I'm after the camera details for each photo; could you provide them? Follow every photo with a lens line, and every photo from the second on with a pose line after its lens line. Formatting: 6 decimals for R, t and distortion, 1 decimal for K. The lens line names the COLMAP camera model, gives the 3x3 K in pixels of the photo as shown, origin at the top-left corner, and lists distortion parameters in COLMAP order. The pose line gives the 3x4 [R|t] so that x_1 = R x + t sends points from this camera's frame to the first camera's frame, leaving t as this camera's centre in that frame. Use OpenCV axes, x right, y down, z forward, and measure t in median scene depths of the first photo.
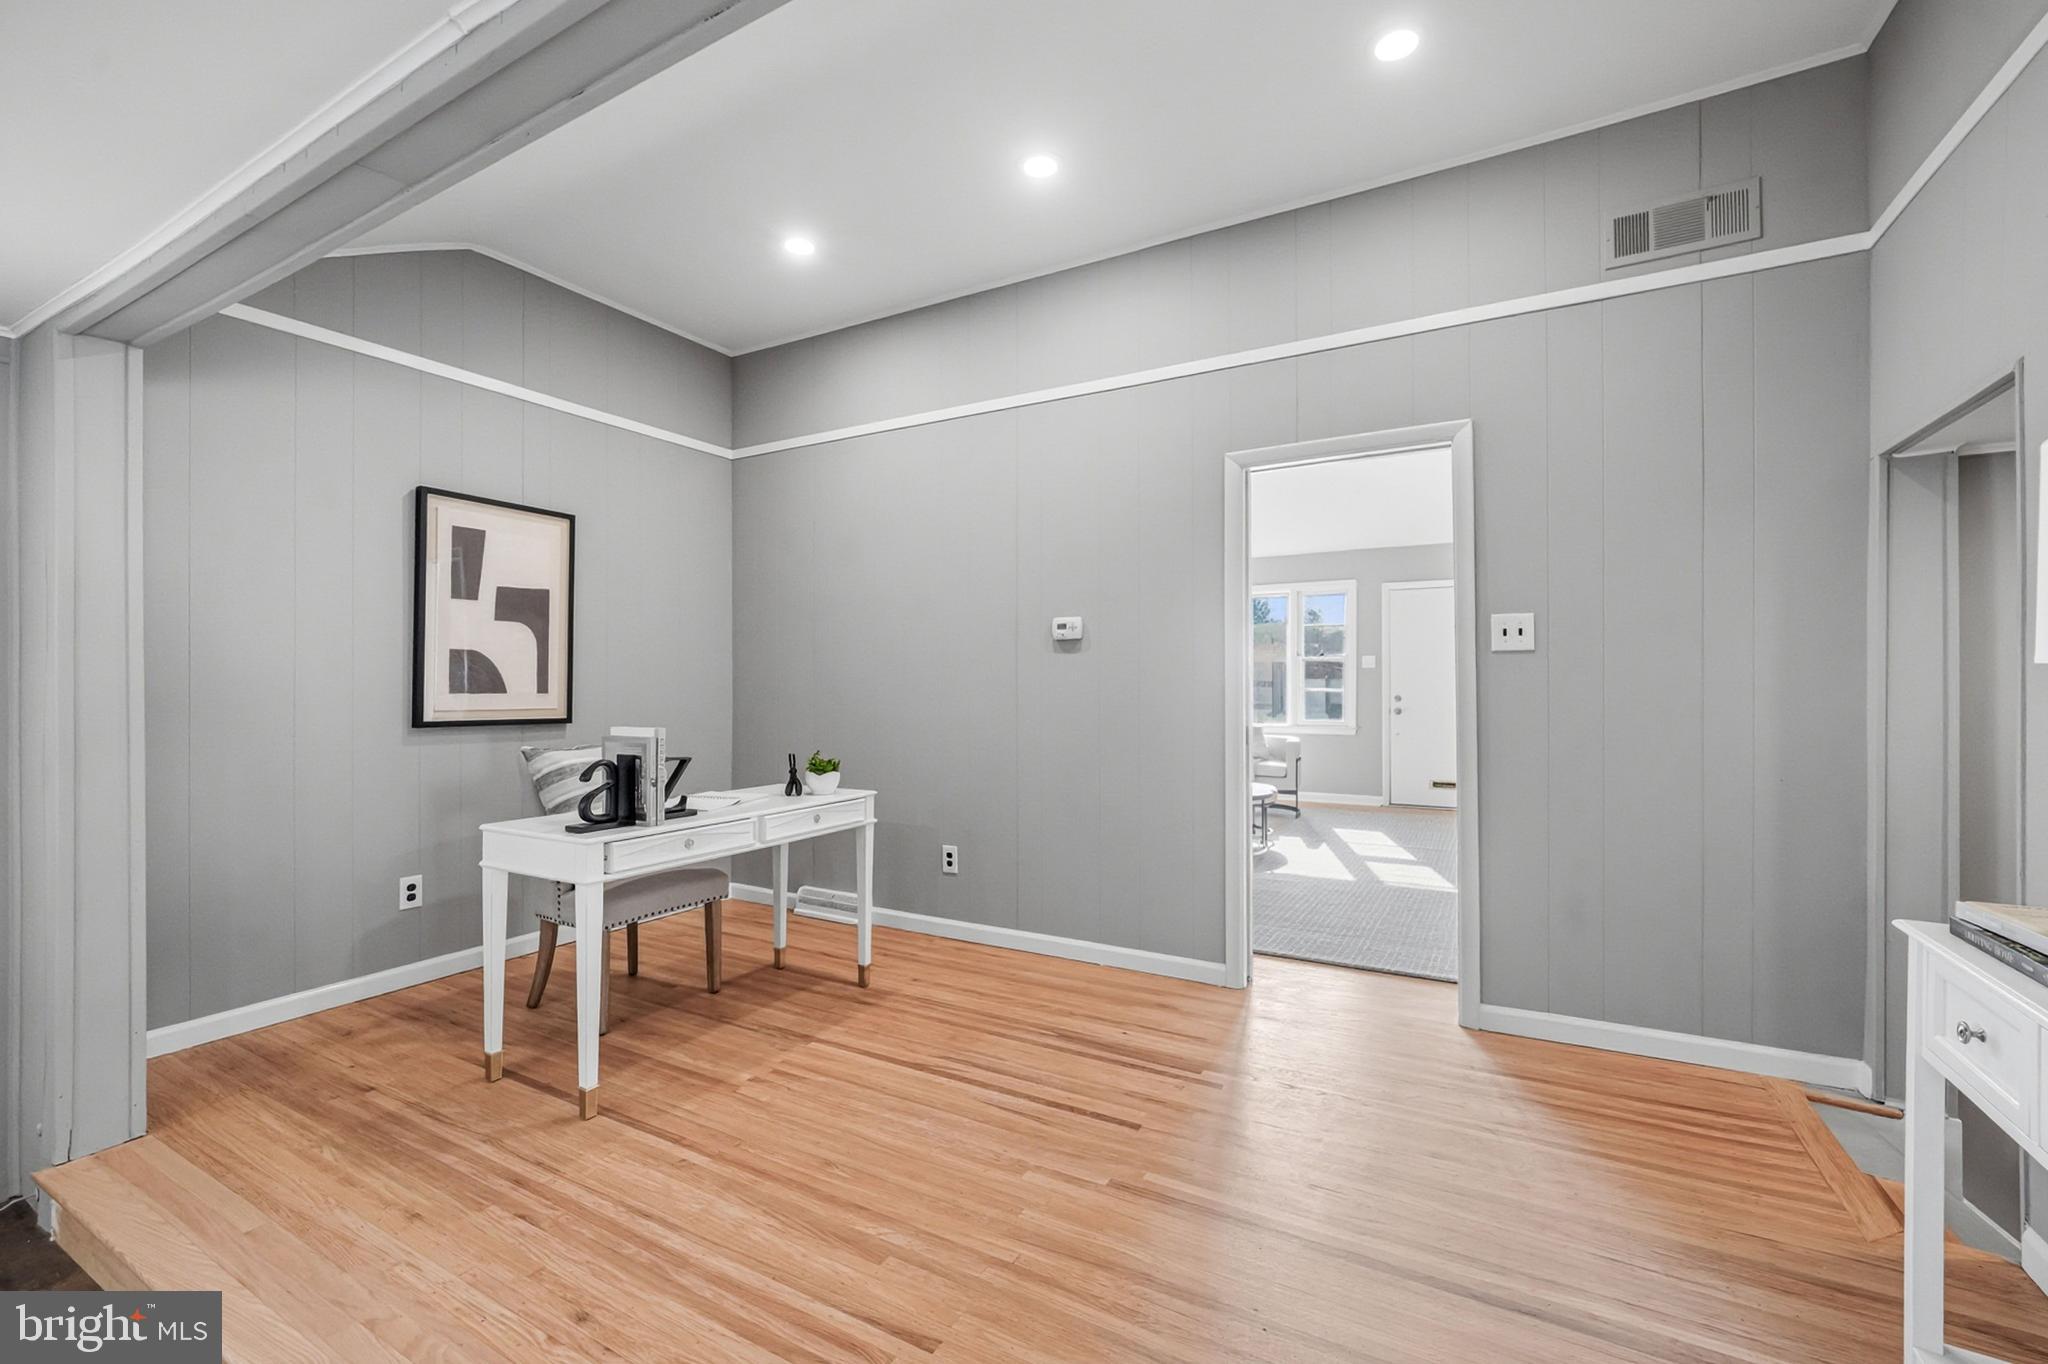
lens RADIAL K [[873.5, 0, 1024.0], [0, 873.5, 682.0], [0, 0, 1]] dist [-0.017515, 0.009864]
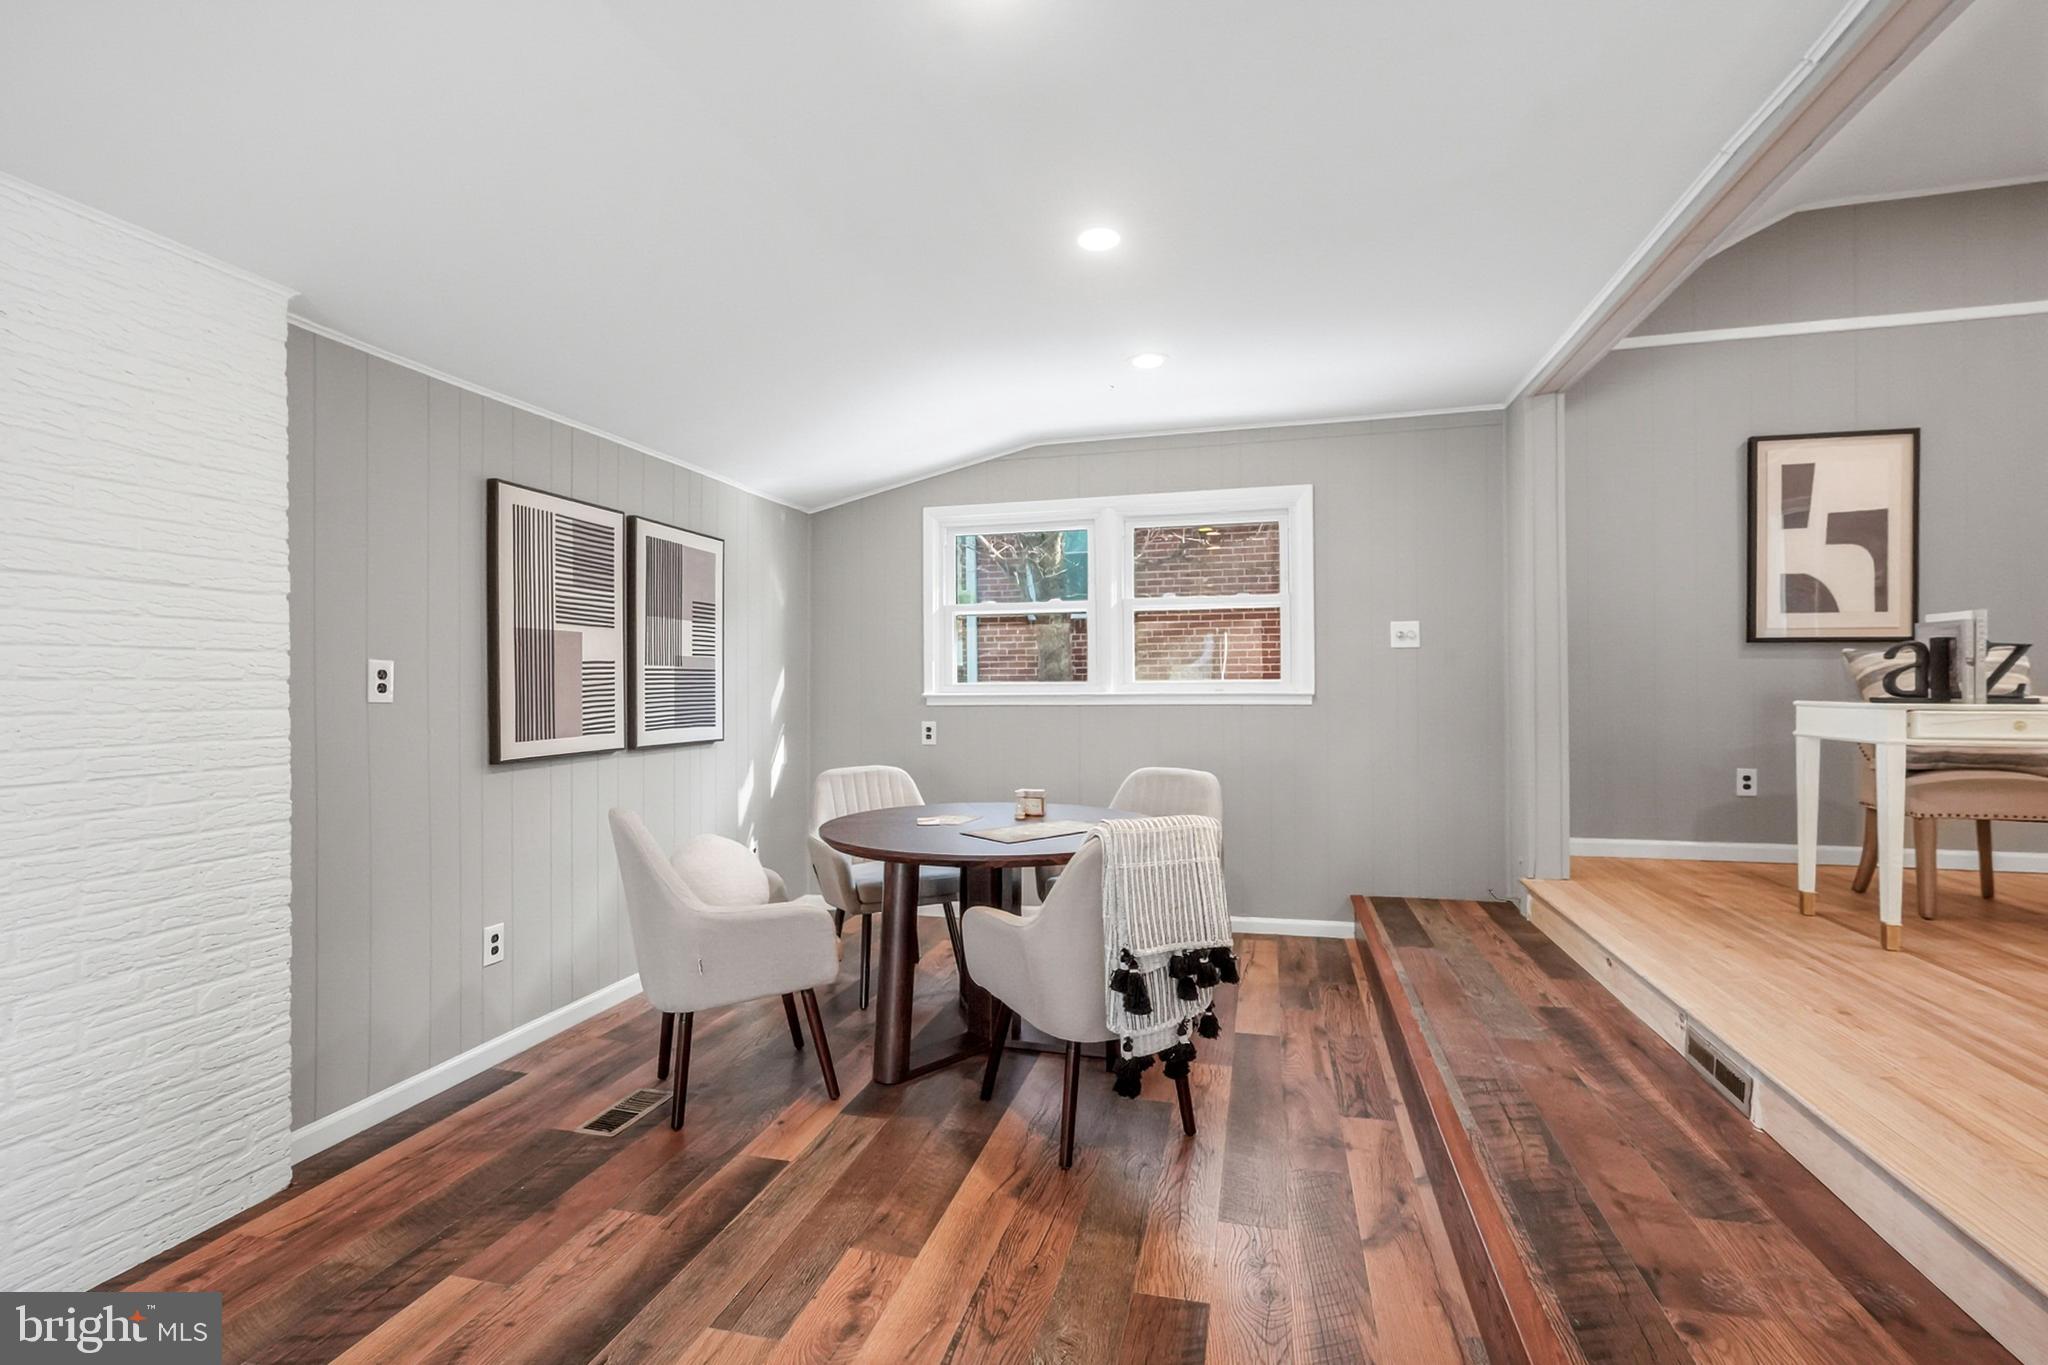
lens RADIAL K [[934.4, 0, 1024.0], [0, 934.4, 682.5], [0, 0, 1]] dist [-0.000175, -0.000056]
pose [[0.266981, -0.000238, -0.963702, 0.322384], [0.009839, 0.999949, 0.002479, 0.116056], [0.963652, -0.010144, 0.266969, -0.360537]]
